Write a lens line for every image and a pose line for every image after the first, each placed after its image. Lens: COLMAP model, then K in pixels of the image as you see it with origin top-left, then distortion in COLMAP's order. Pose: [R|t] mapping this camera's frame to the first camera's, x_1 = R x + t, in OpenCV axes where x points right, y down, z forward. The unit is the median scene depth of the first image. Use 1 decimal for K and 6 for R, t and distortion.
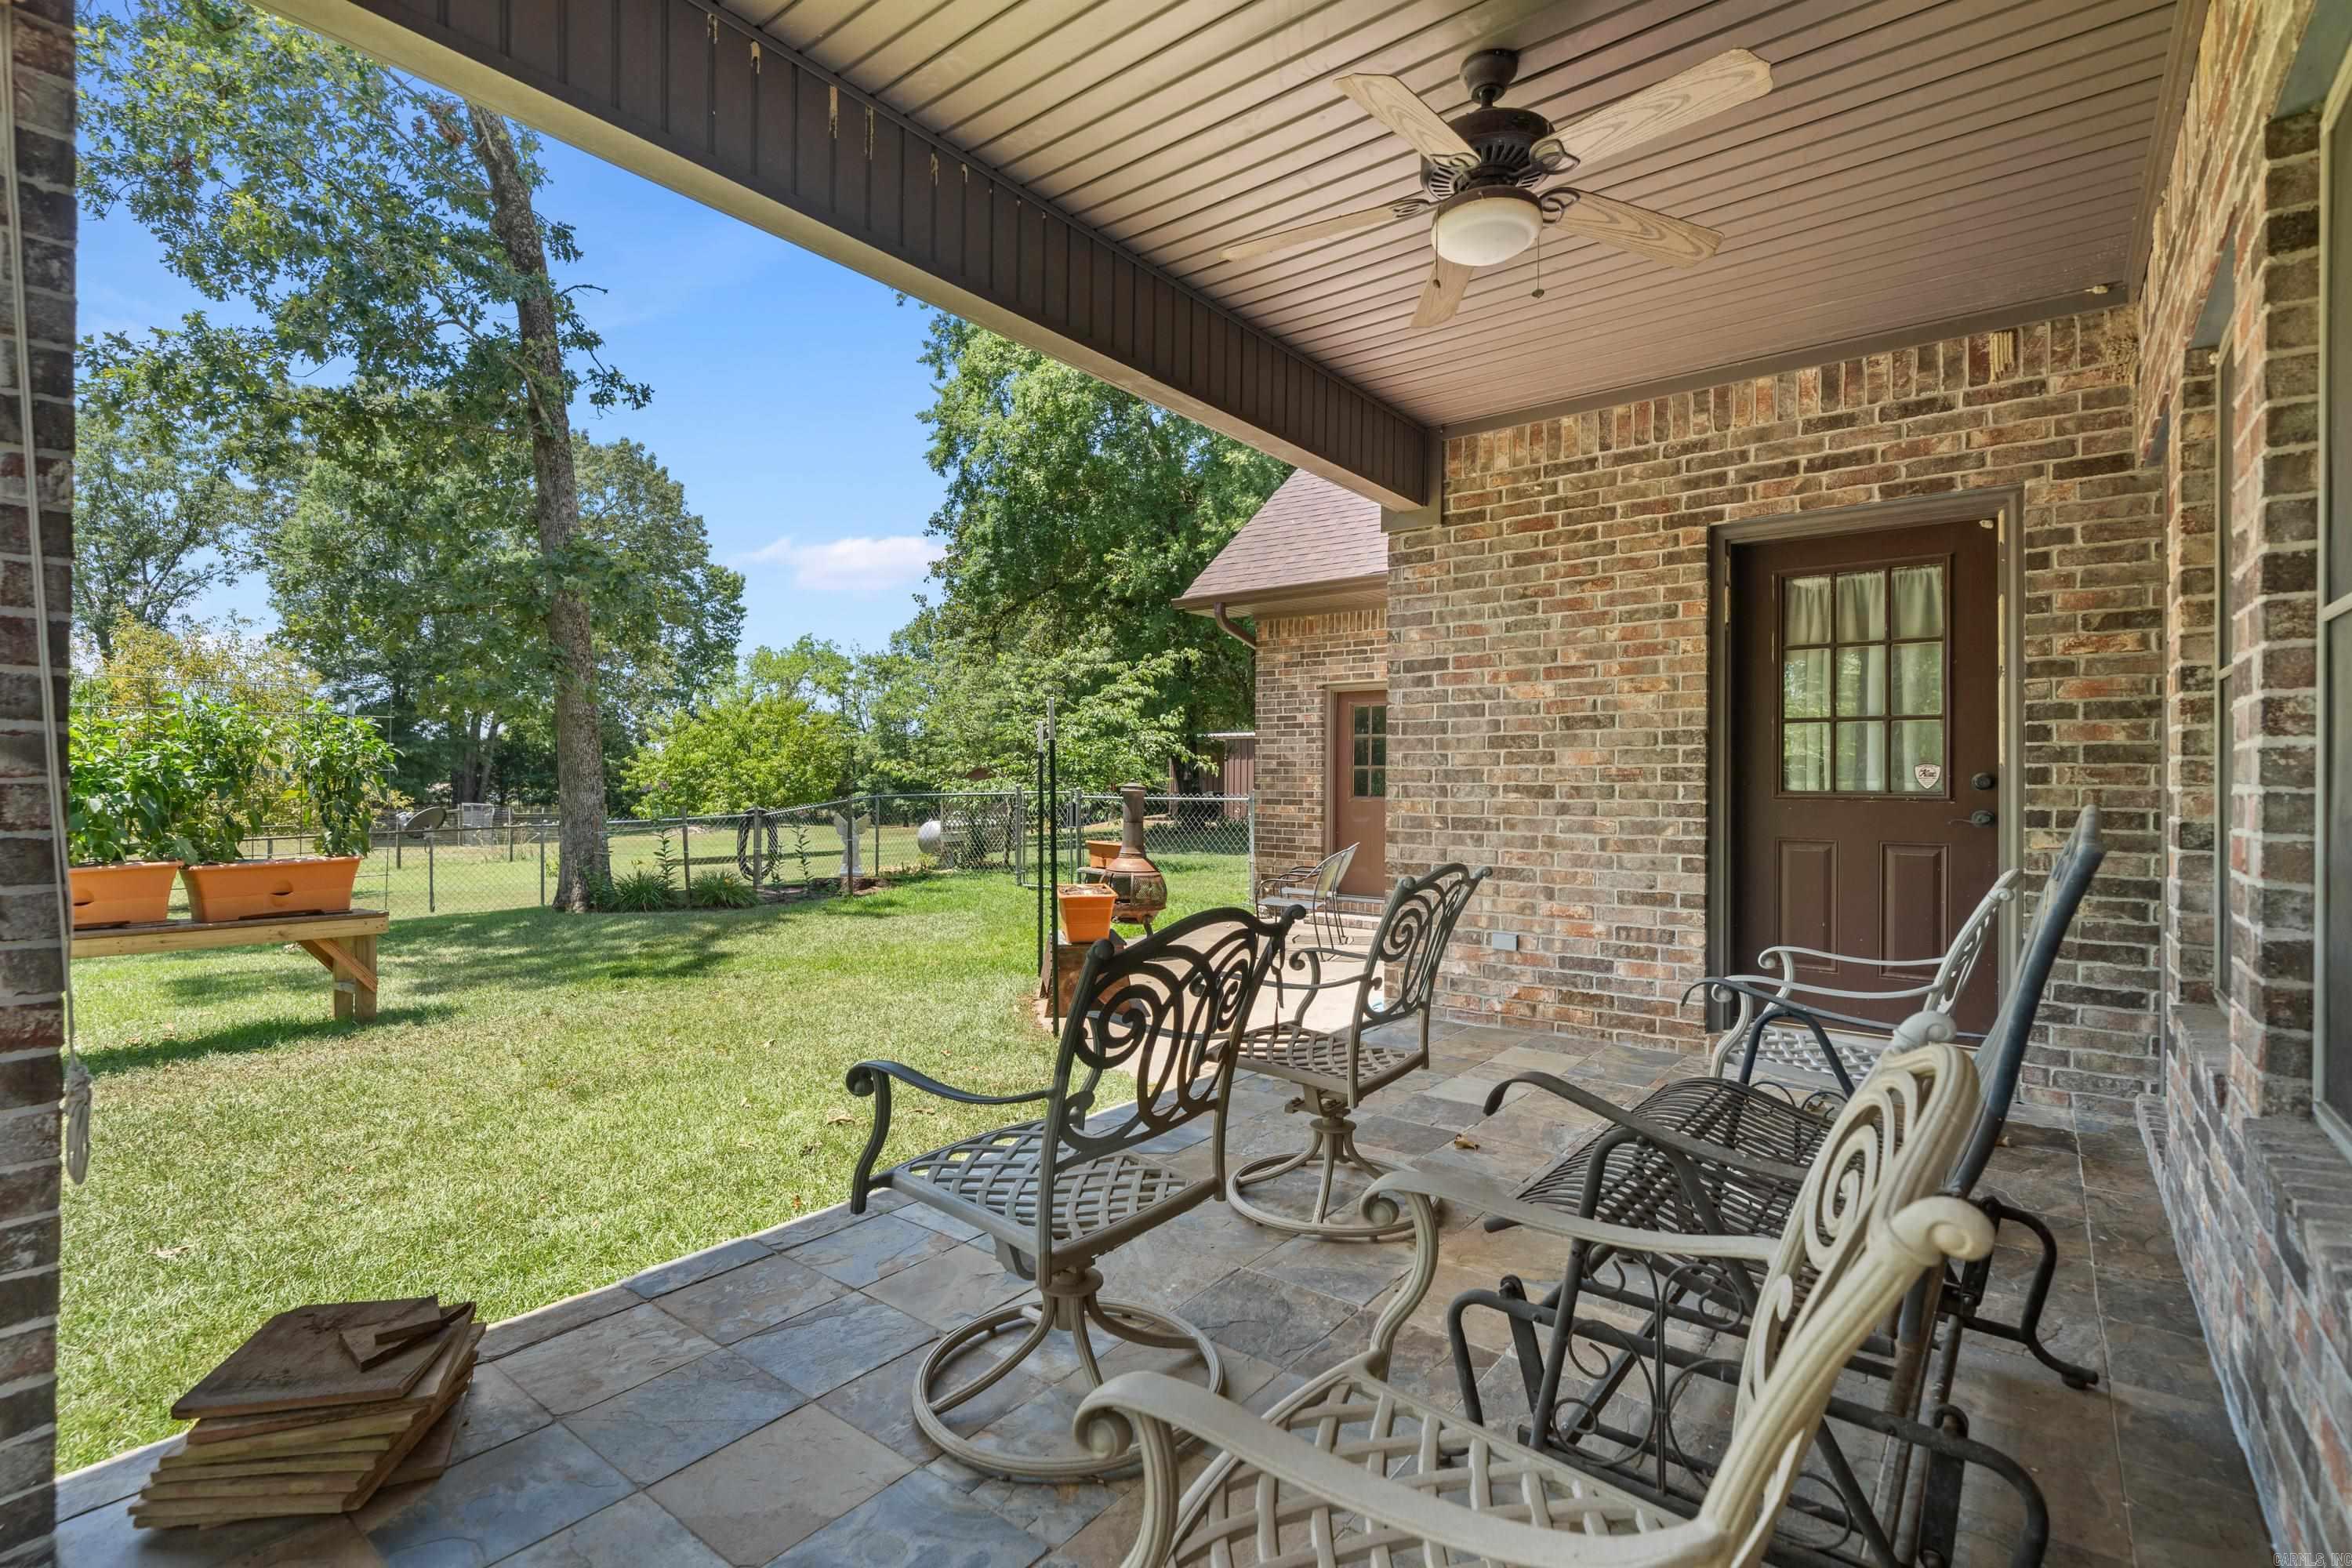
lens RADIAL K [[1081.7, 0, 1192.5], [0, 1081.7, 771.6], [0, 0, 1]] dist [0.002318, -0.000238]
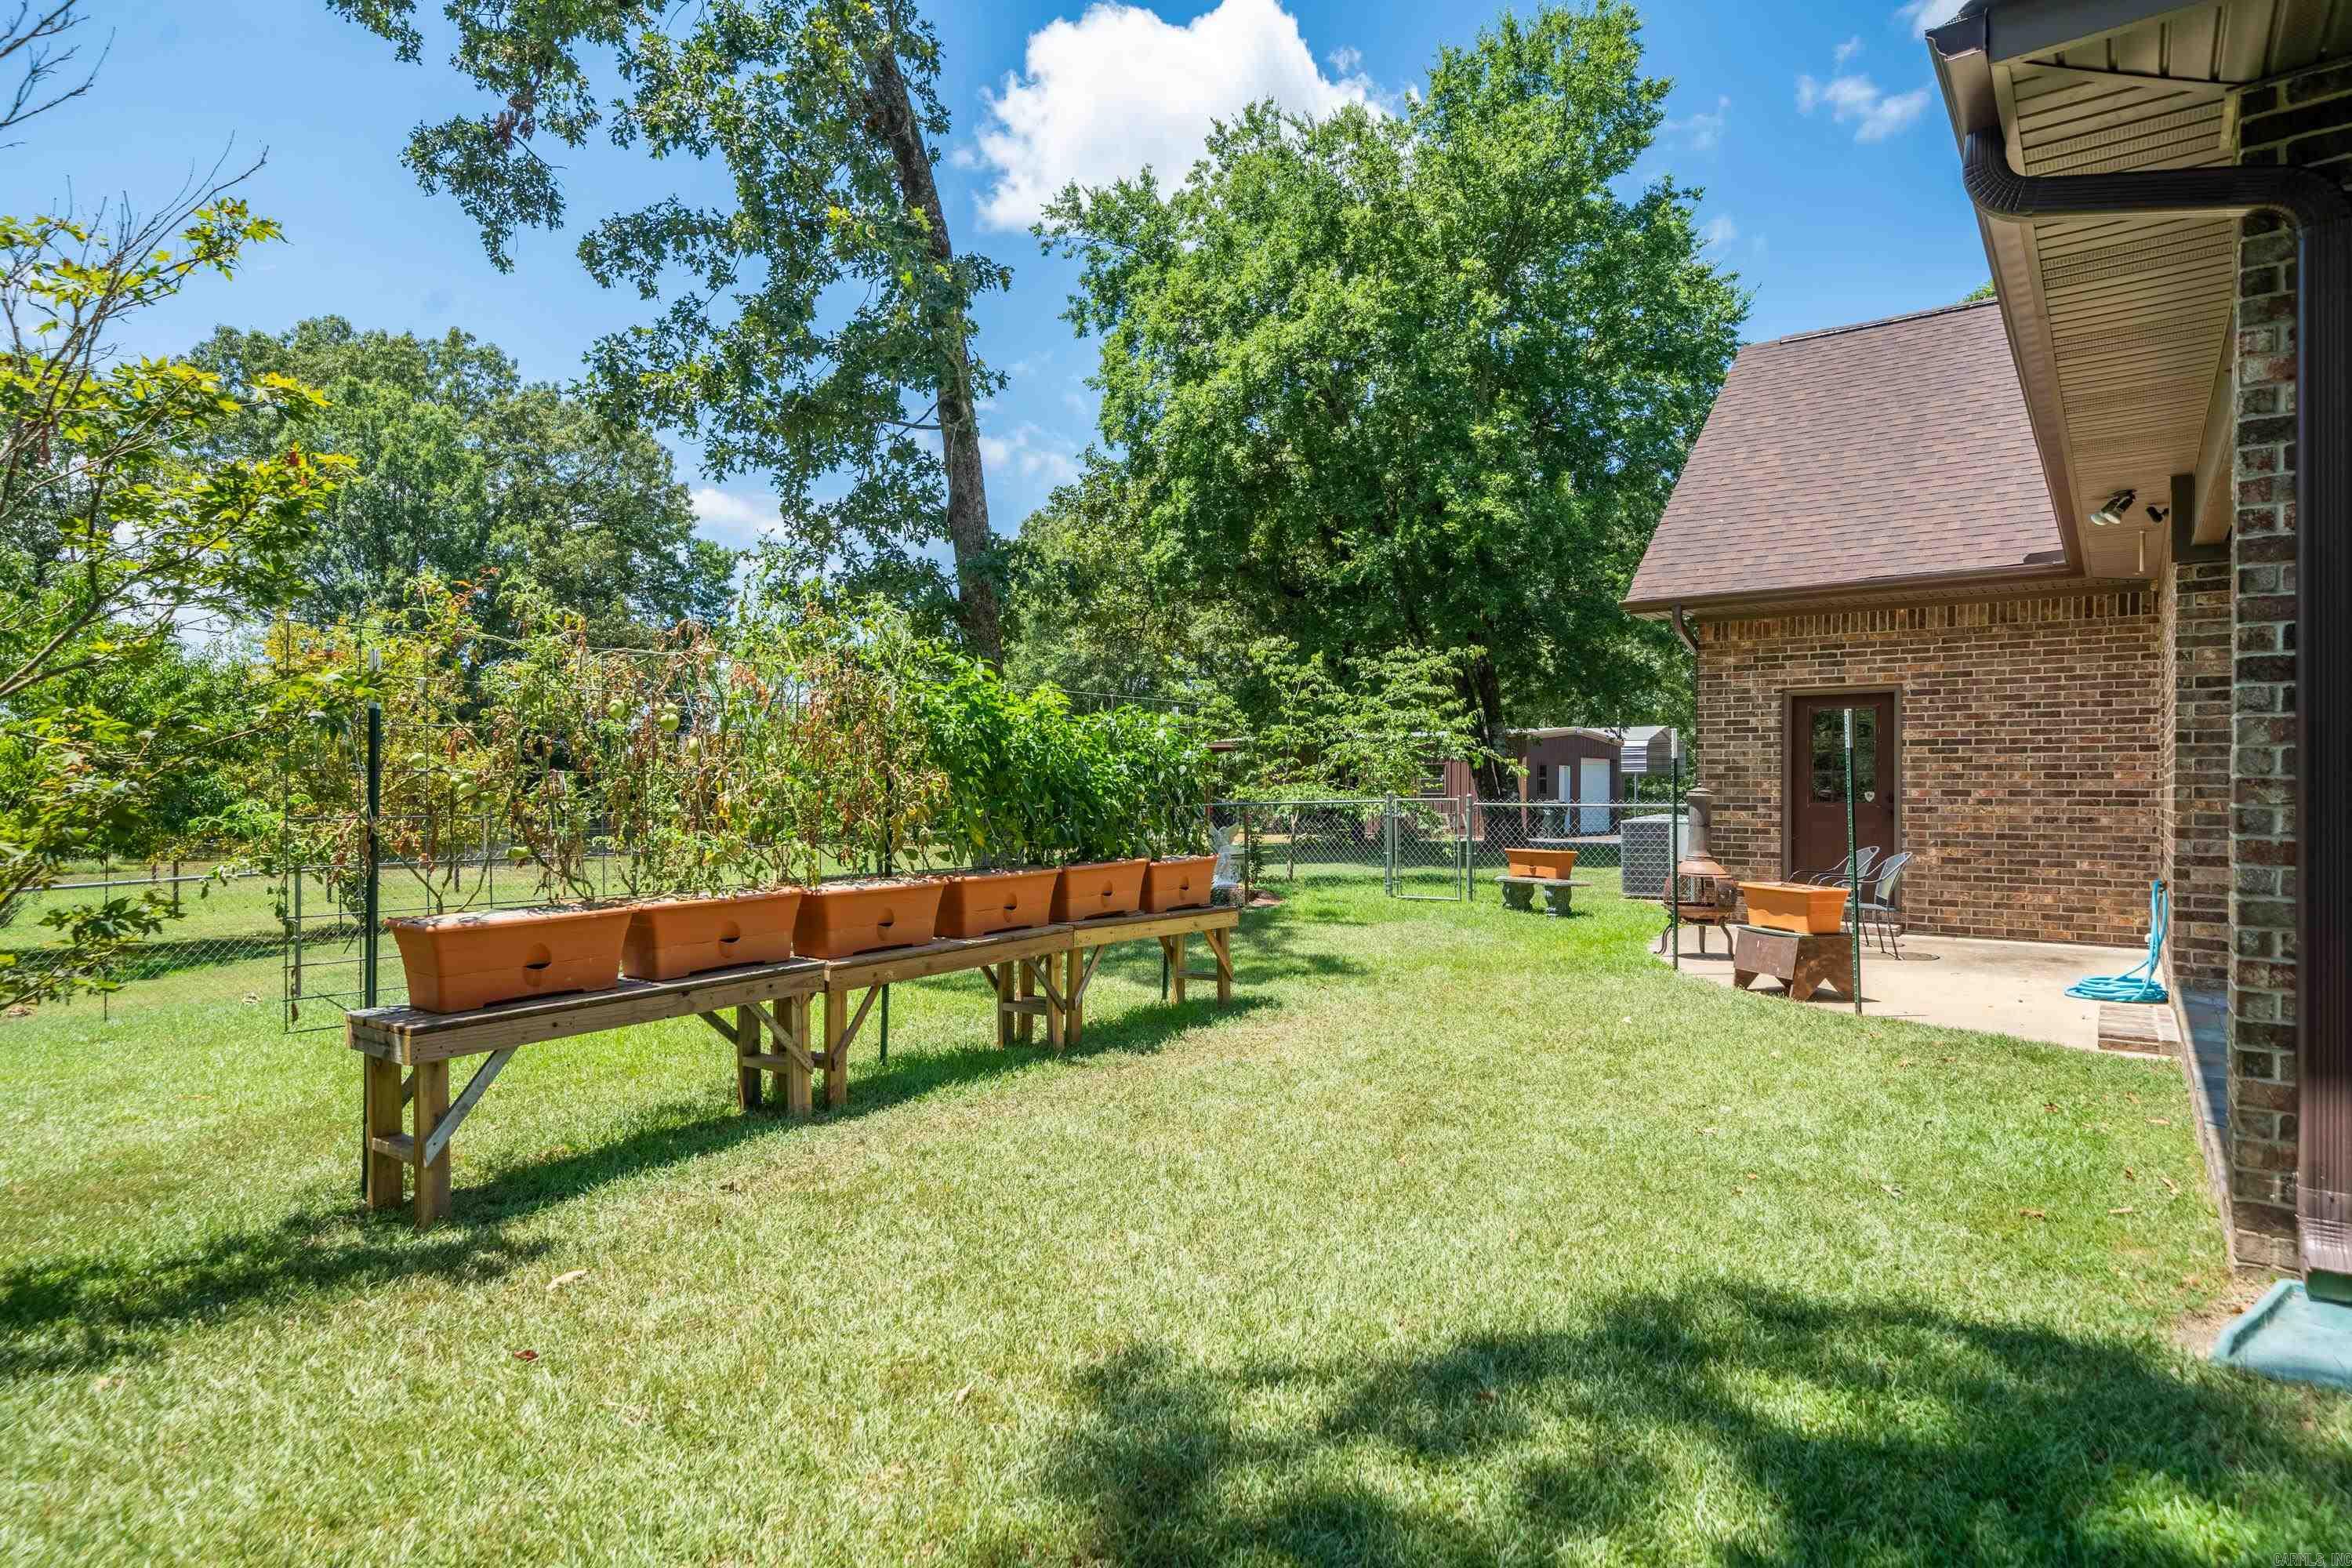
lens RADIAL K [[1298.3, 0, 1175.5], [0, 1298.3, 785.2], [0, 0, 1]] dist [-0.002839, 0.000562]
pose [[0.999515, -0.005916, 0.030568, -0.434501], [0.005766, 0.999971, 0.005022, -0.001155], [-0.030596, -0.004843, 0.999520, -0.153830]]
